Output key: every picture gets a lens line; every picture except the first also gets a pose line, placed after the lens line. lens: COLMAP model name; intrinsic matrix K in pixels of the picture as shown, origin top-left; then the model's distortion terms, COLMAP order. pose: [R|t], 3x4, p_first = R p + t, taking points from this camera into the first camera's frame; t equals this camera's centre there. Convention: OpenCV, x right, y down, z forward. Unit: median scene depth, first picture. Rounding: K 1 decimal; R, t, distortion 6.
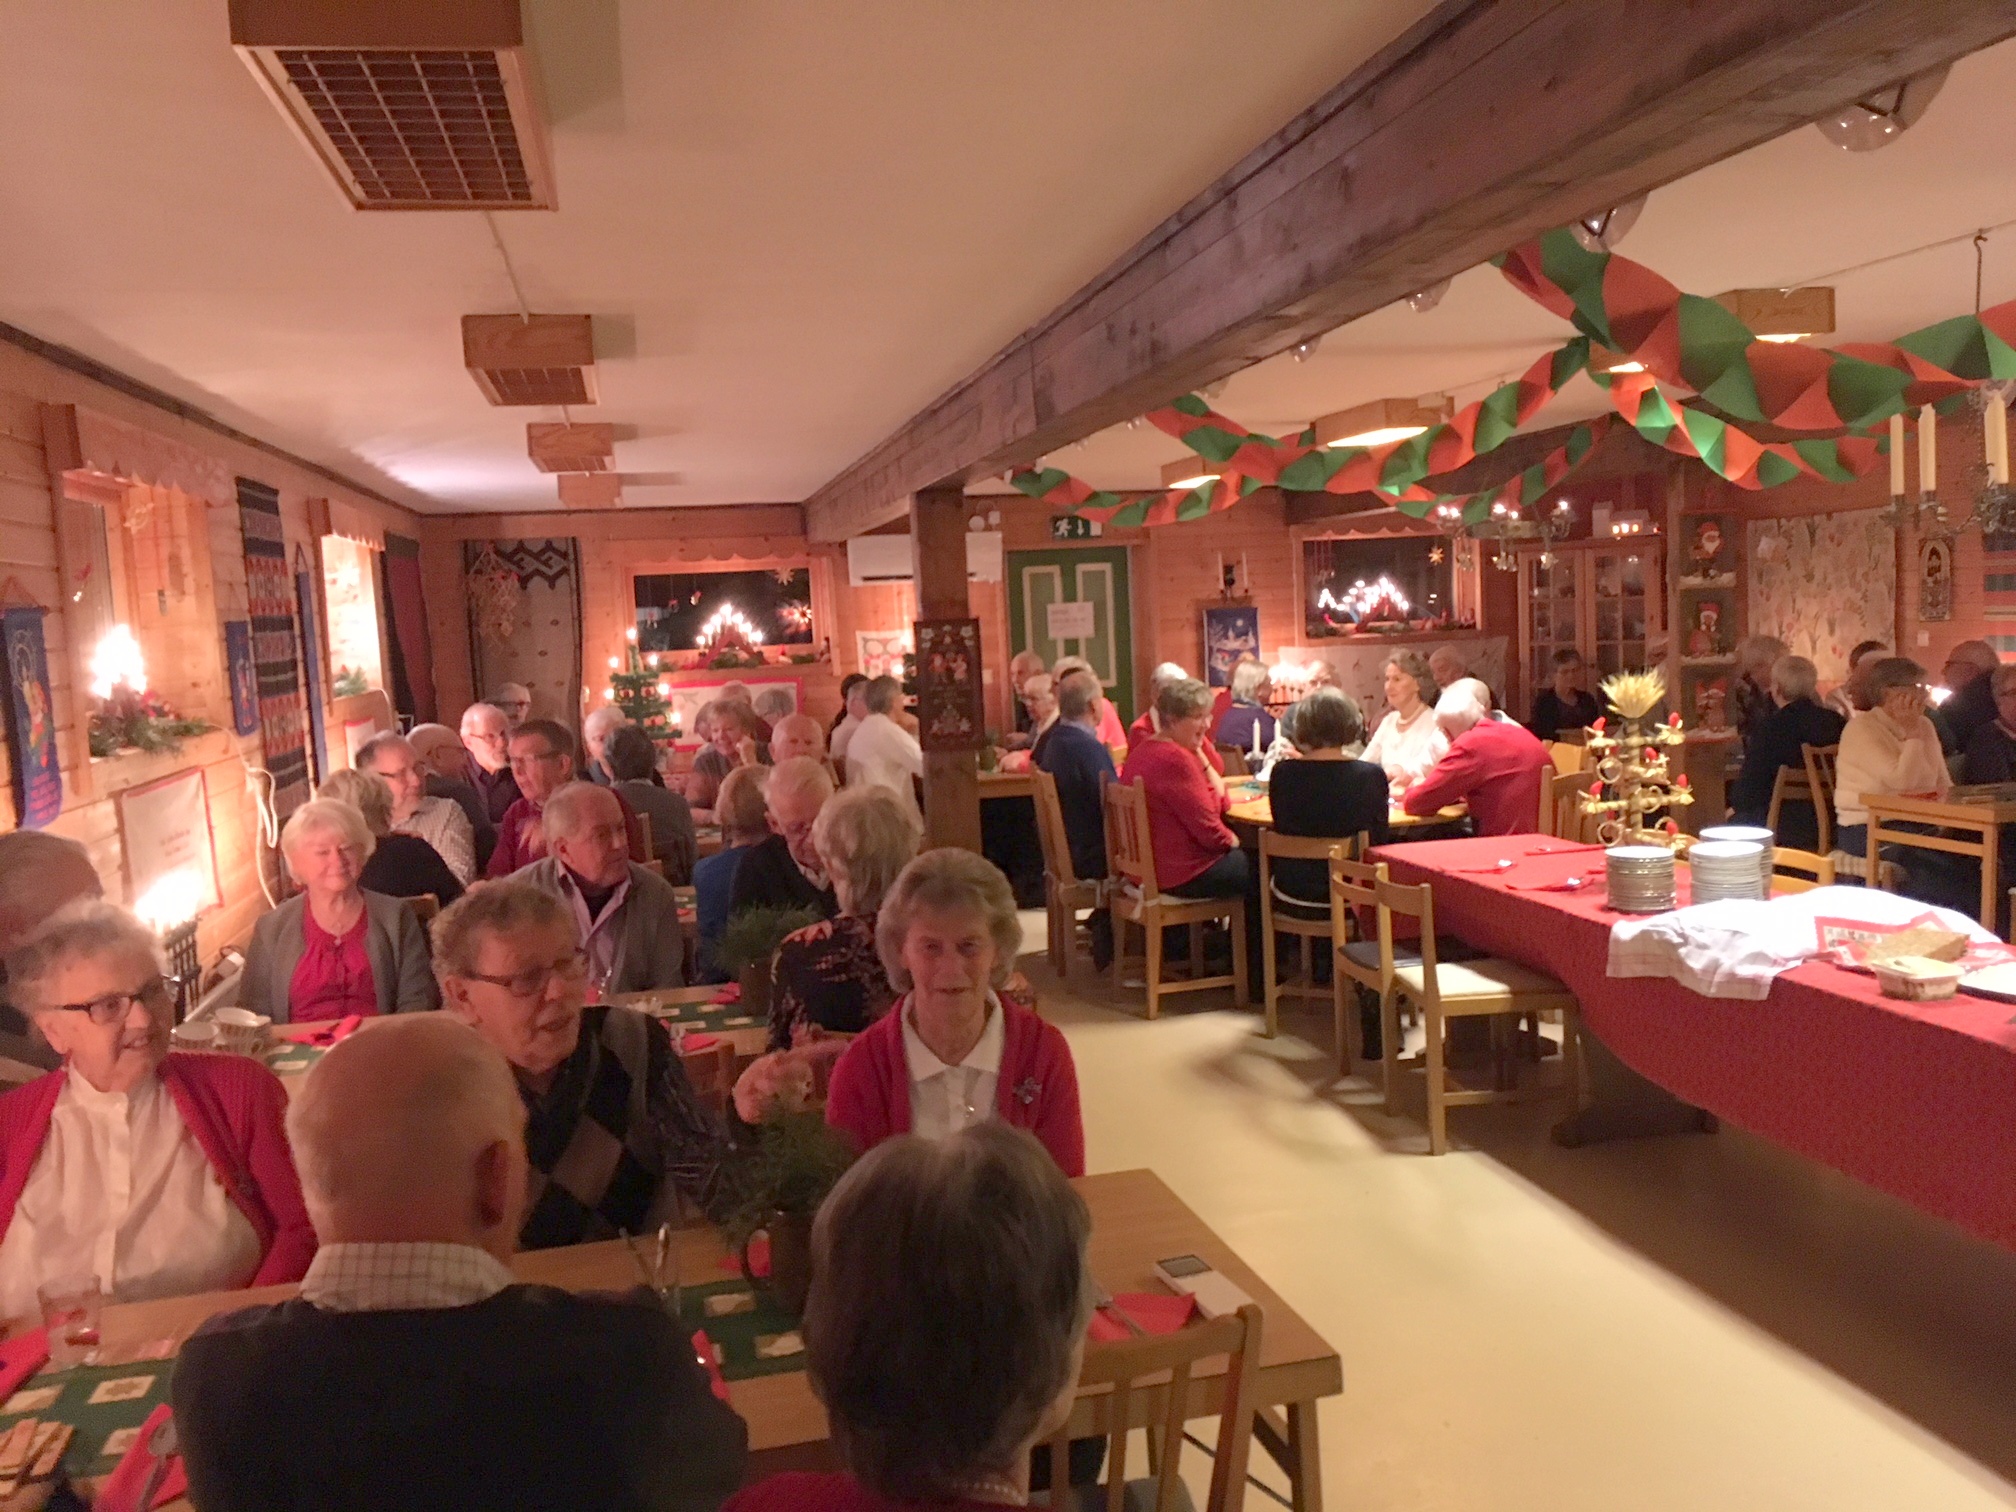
lens RADIAL K [[1671.5, 0, 1008.0], [0, 1671.5, 756.0], [0, 0, 1]] dist [0.007603, -0.003395]
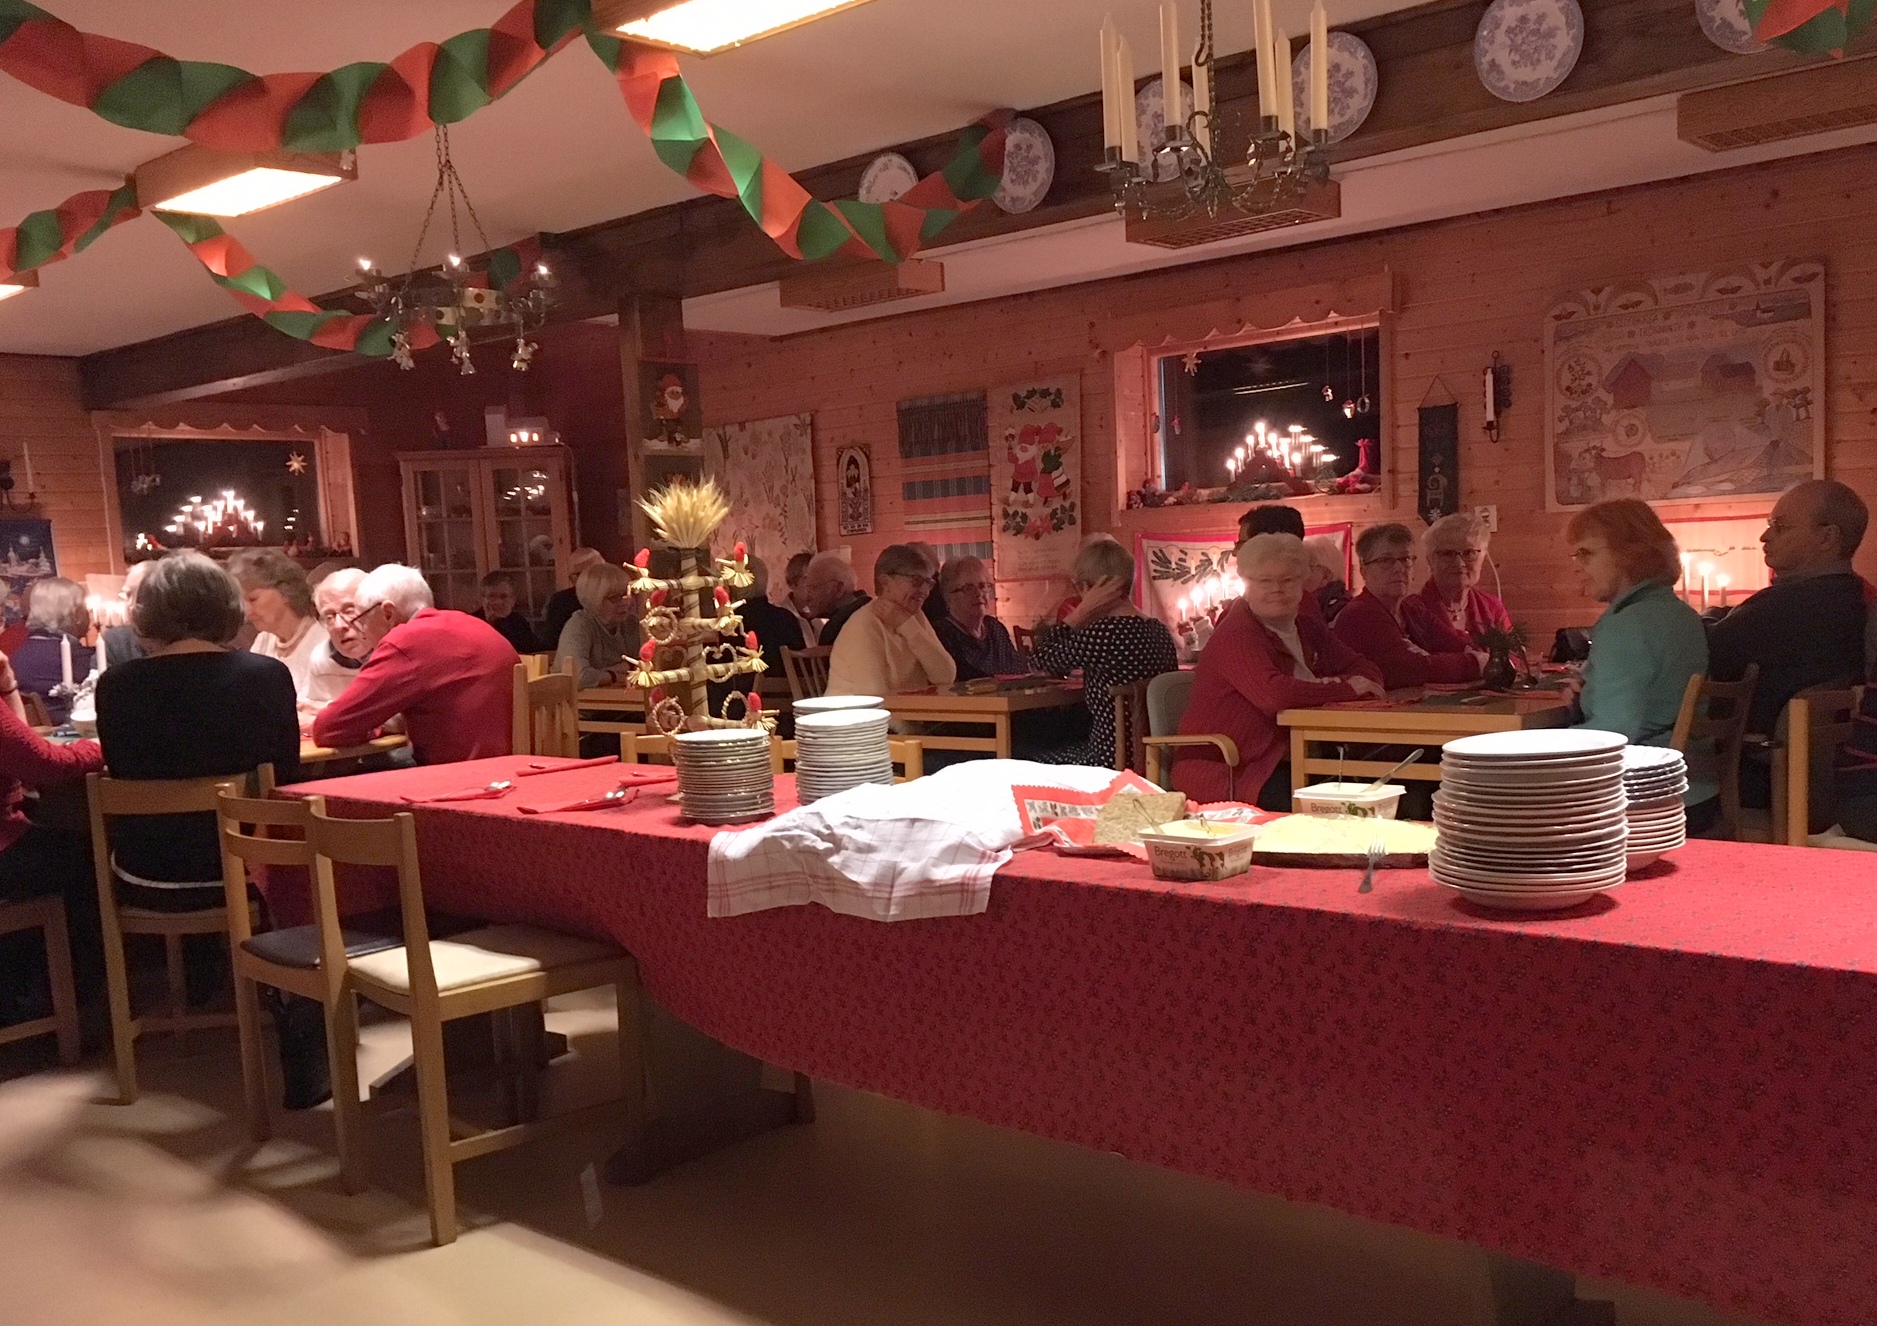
lens RADIAL K [[1667.1, 0, 934.7], [0, 1667.1, 742.2], [0, 0, 1]] dist [0.085027, -0.126136]
pose [[0.806764, -0.054669, 0.588339, 0.037472], [0.060842, 0.998104, 0.009314, 0.048322], [-0.587733, 0.028281, 0.808561, 0.323743]]
